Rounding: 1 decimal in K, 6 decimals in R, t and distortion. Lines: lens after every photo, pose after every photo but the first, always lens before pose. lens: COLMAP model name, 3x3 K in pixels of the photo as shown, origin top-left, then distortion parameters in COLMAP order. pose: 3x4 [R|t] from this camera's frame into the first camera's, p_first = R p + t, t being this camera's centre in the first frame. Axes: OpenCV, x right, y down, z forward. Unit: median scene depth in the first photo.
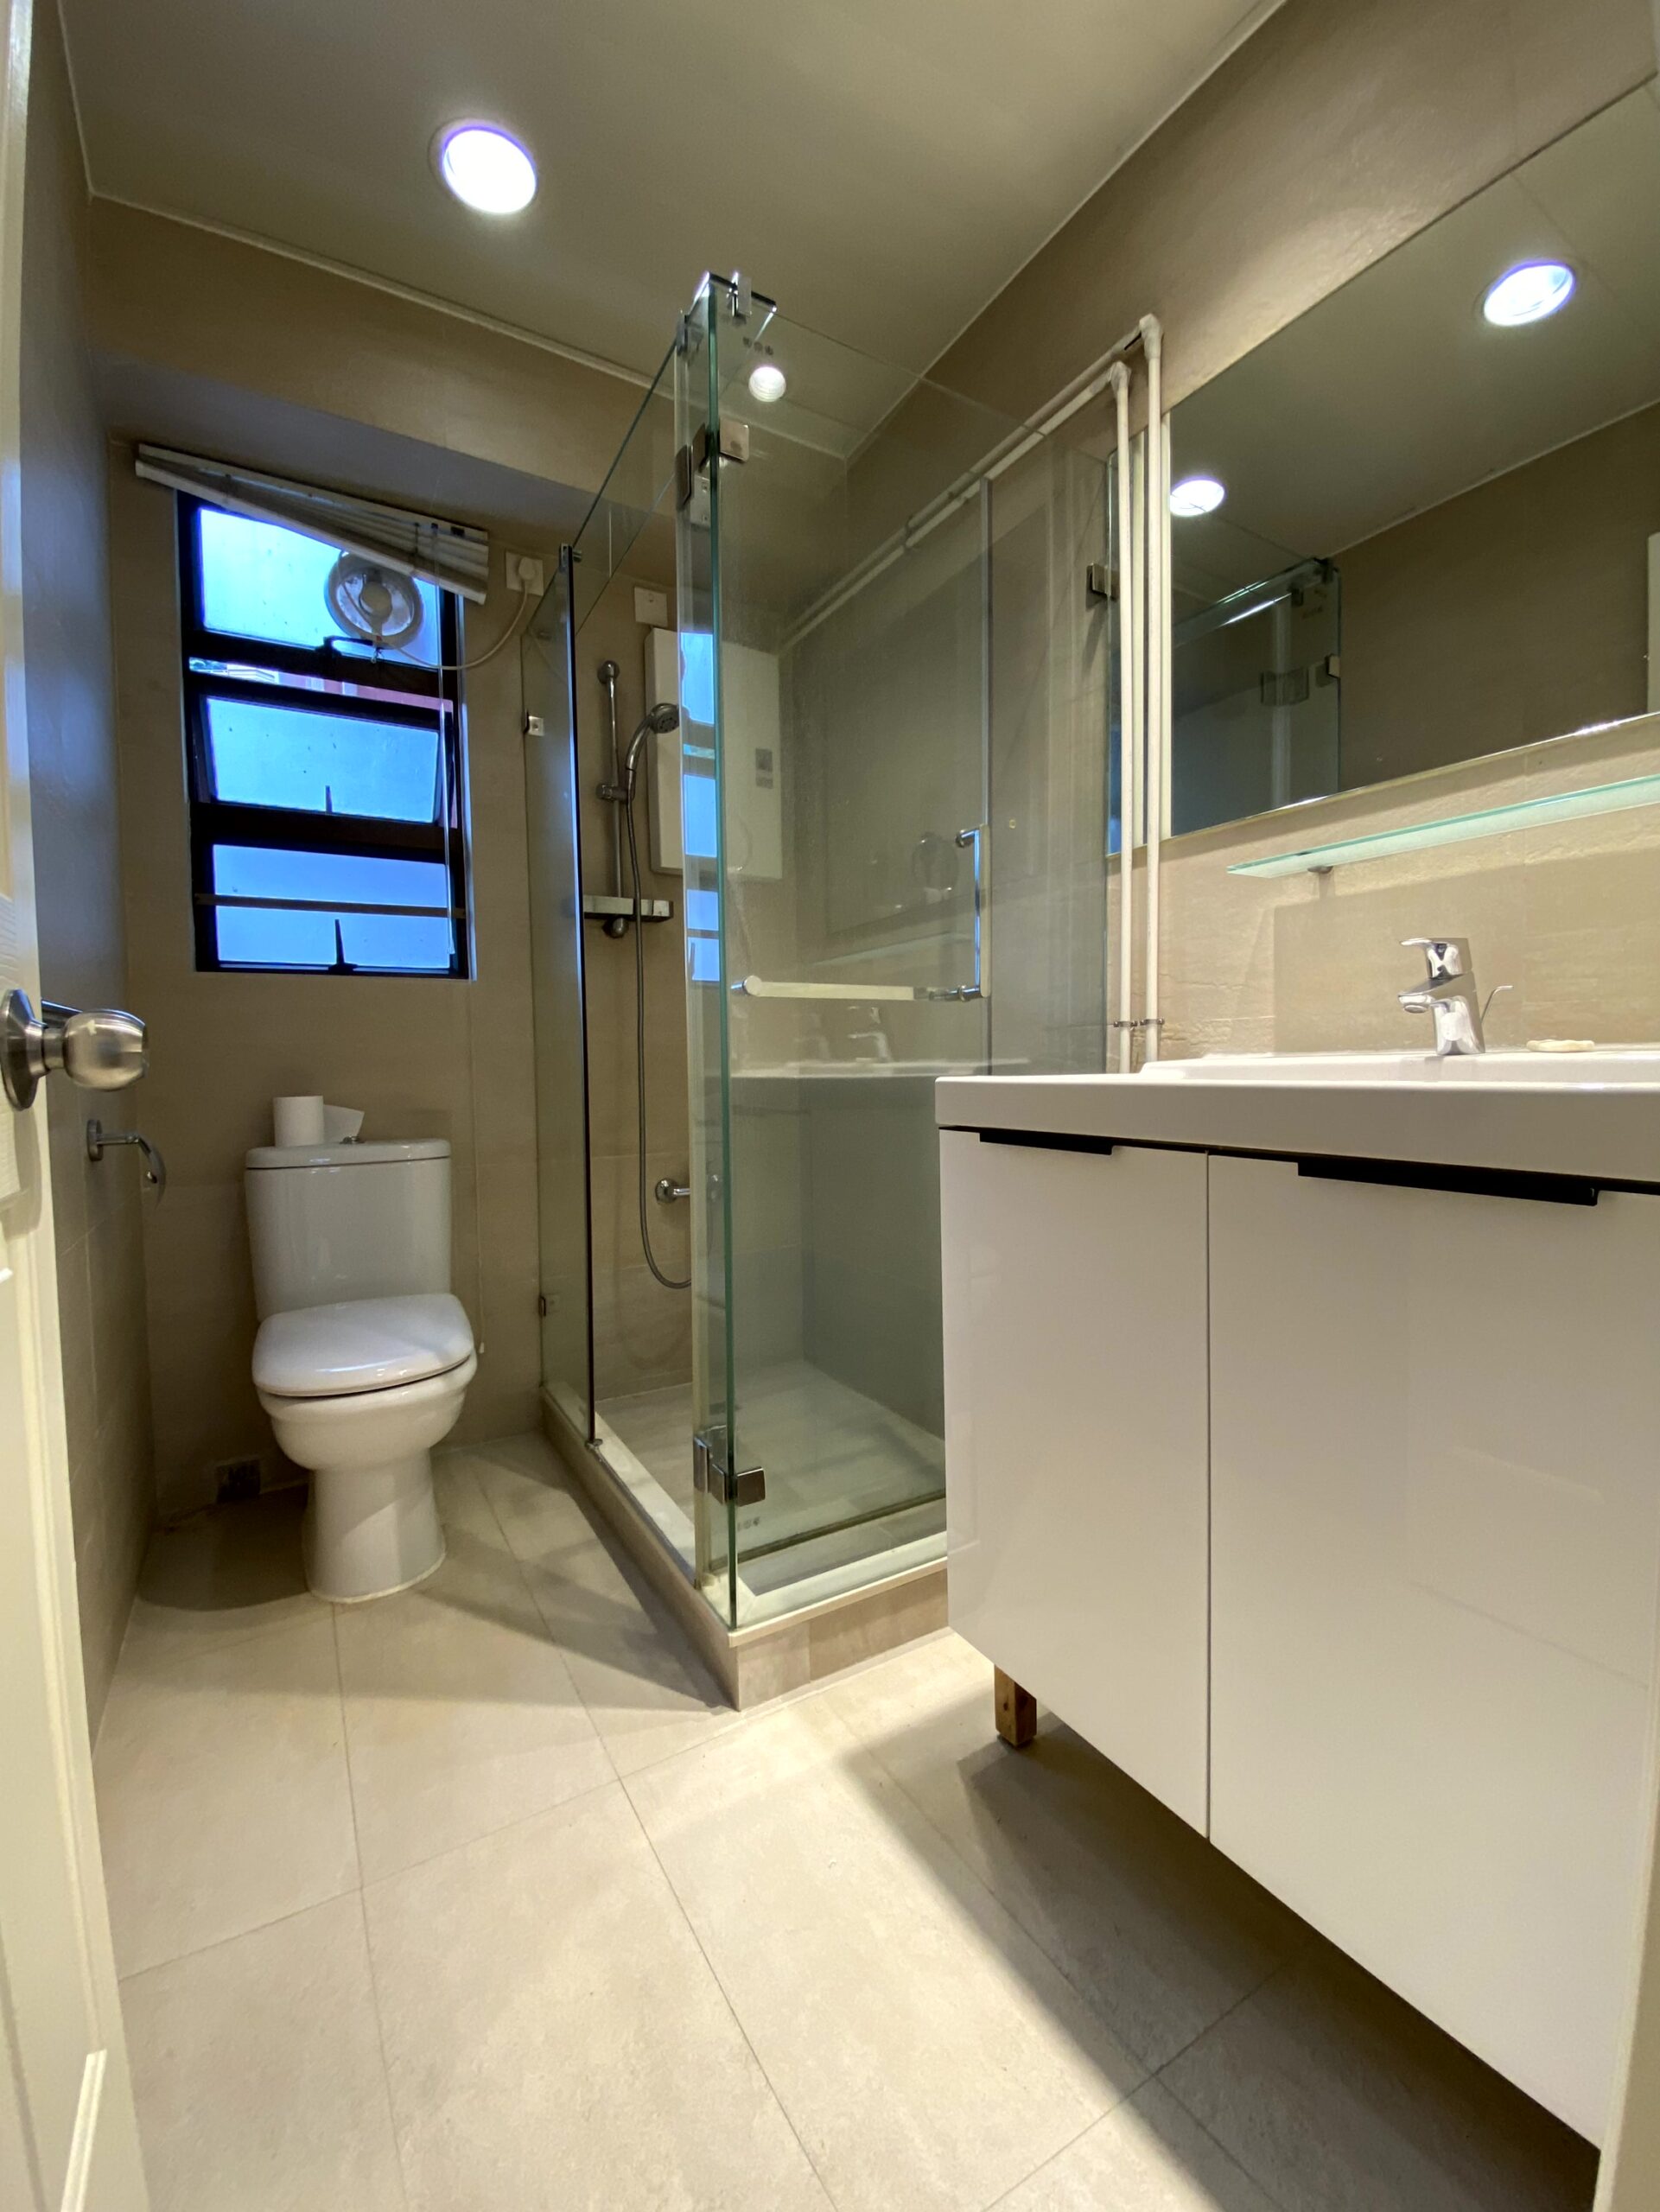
lens RADIAL K [[901.5, 0, 833.2], [0, 901.5, 1103.3], [0, 0, 1]] dist [0.008960, -0.013494]
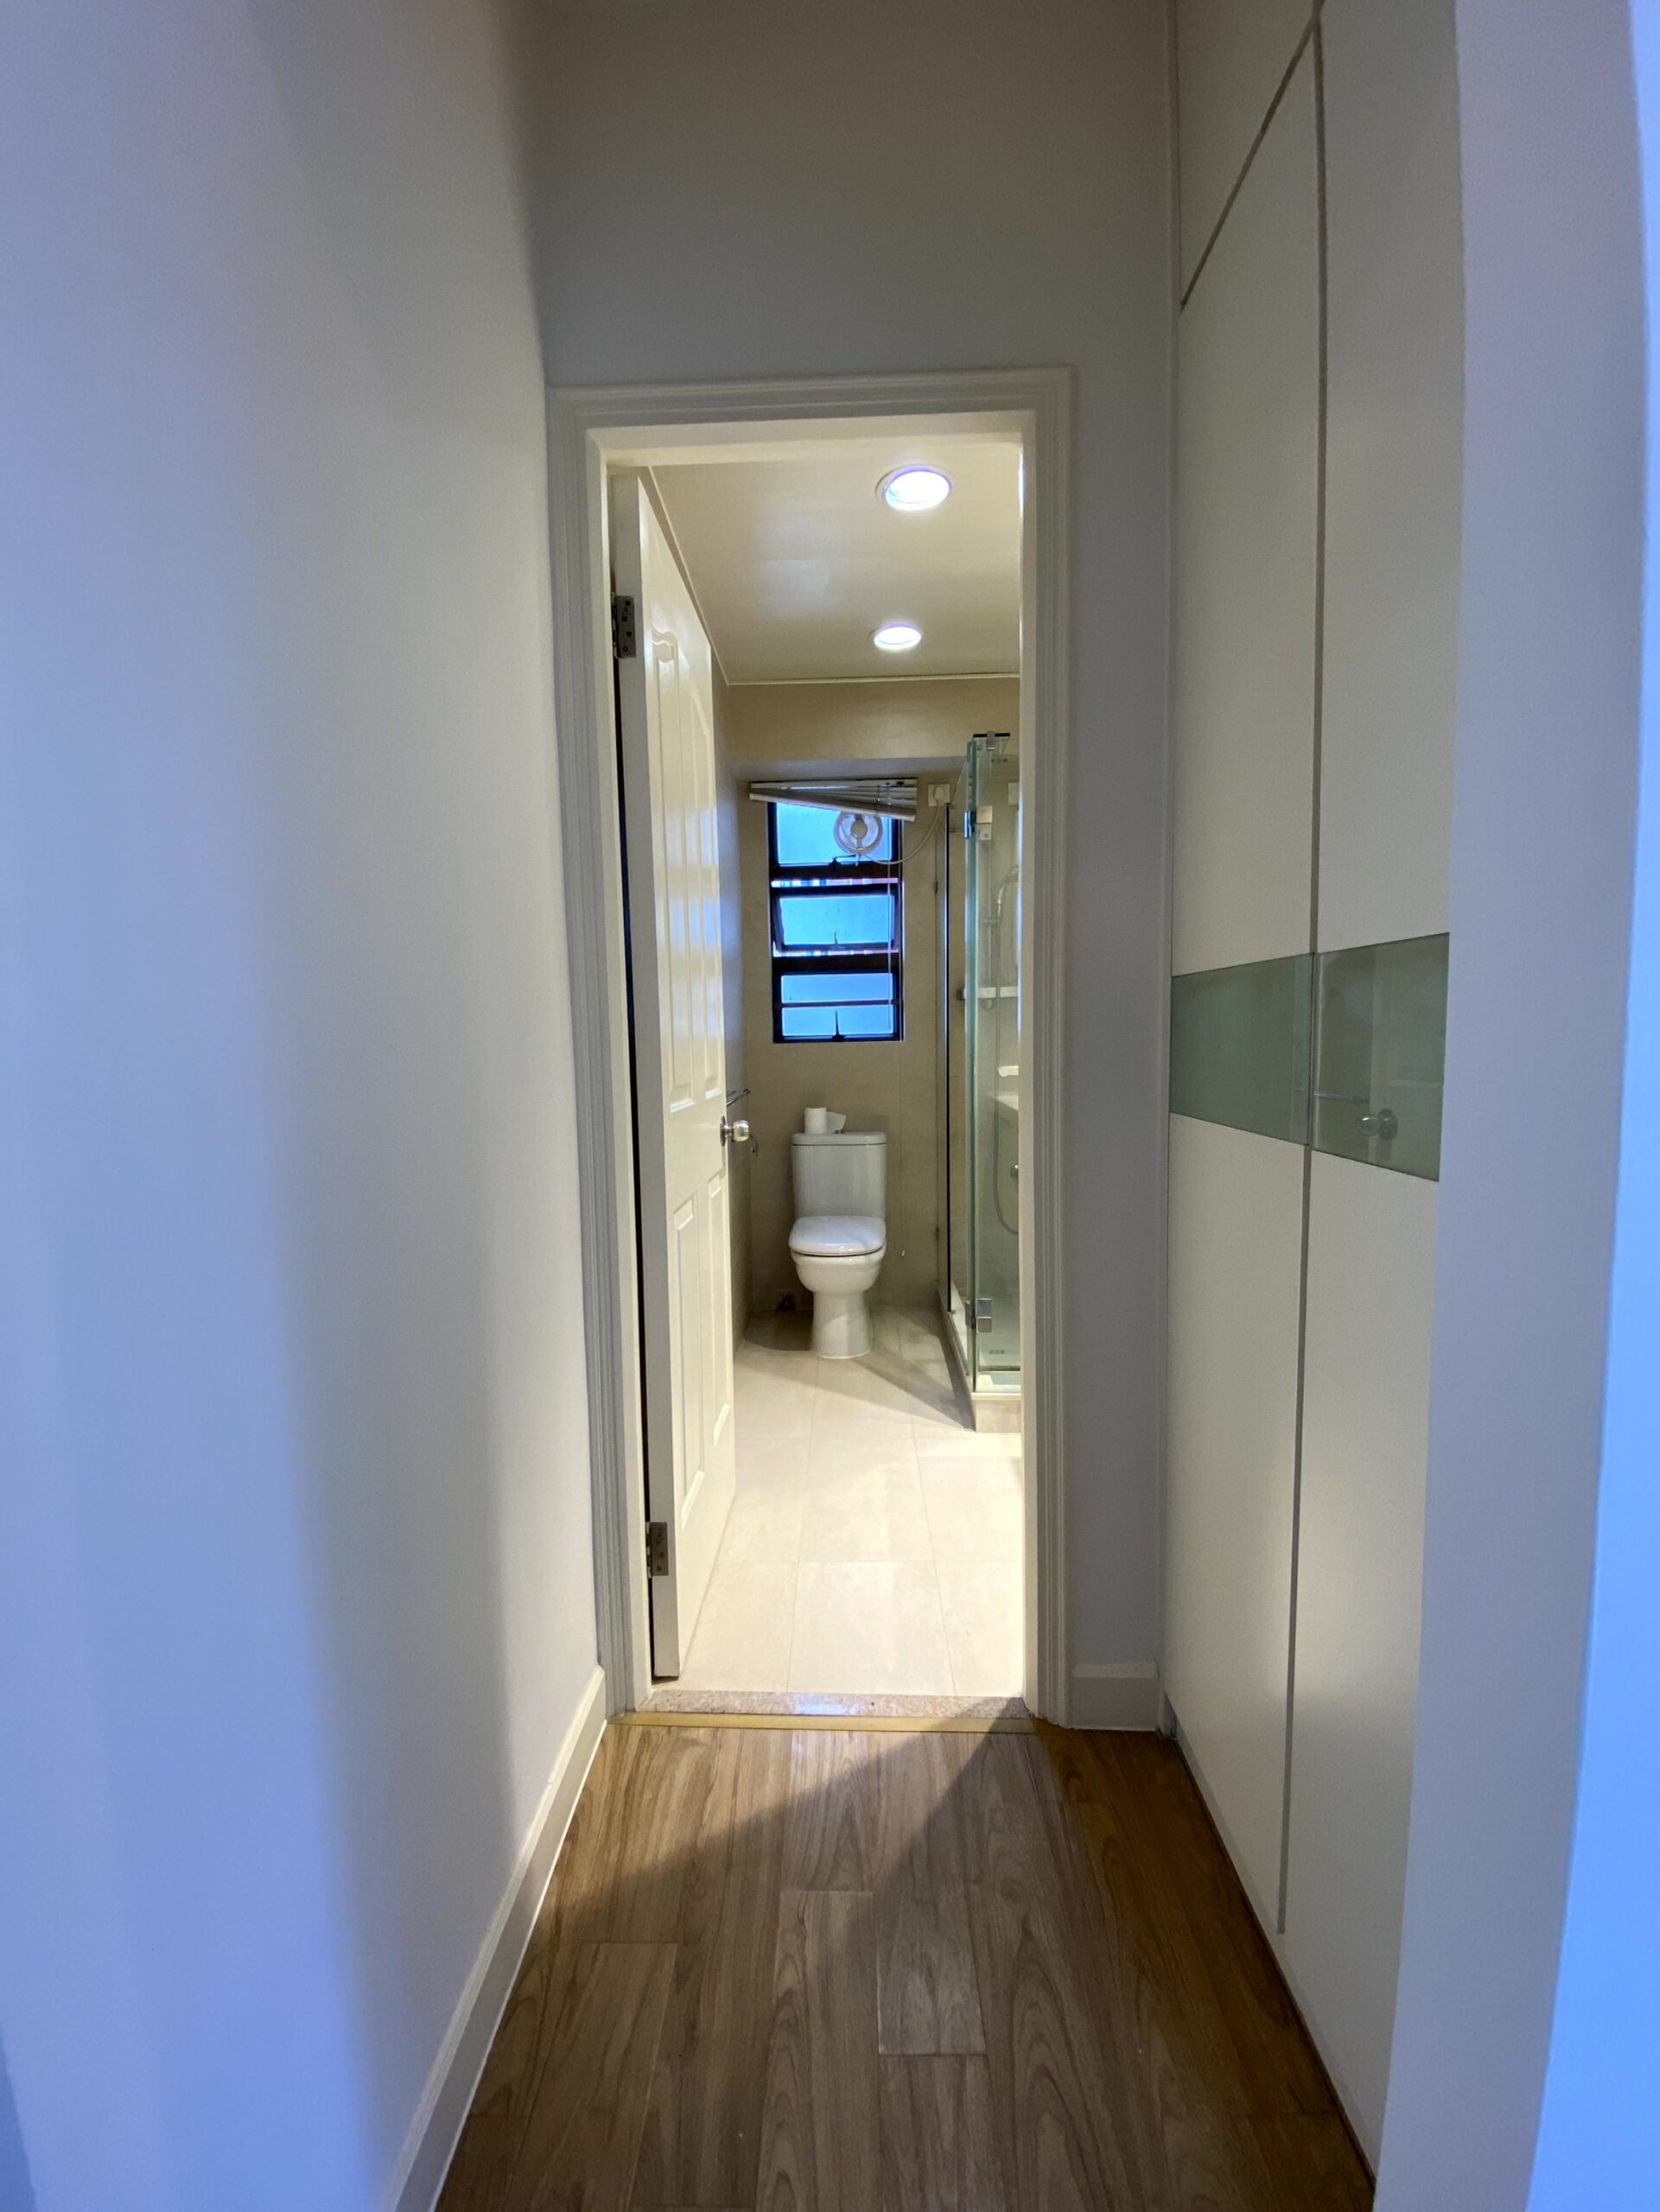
lens RADIAL K [[901.5, 0, 822.5], [0, 901.5, 1108.7], [0, 0, 1]] dist [0.008960, -0.013494]
pose [[0.837243, 0.047261, -0.544785, 0.479690], [-0.019915, 0.998233, 0.055992, -0.116257], [0.546468, -0.036030, 0.836704, -0.614470]]
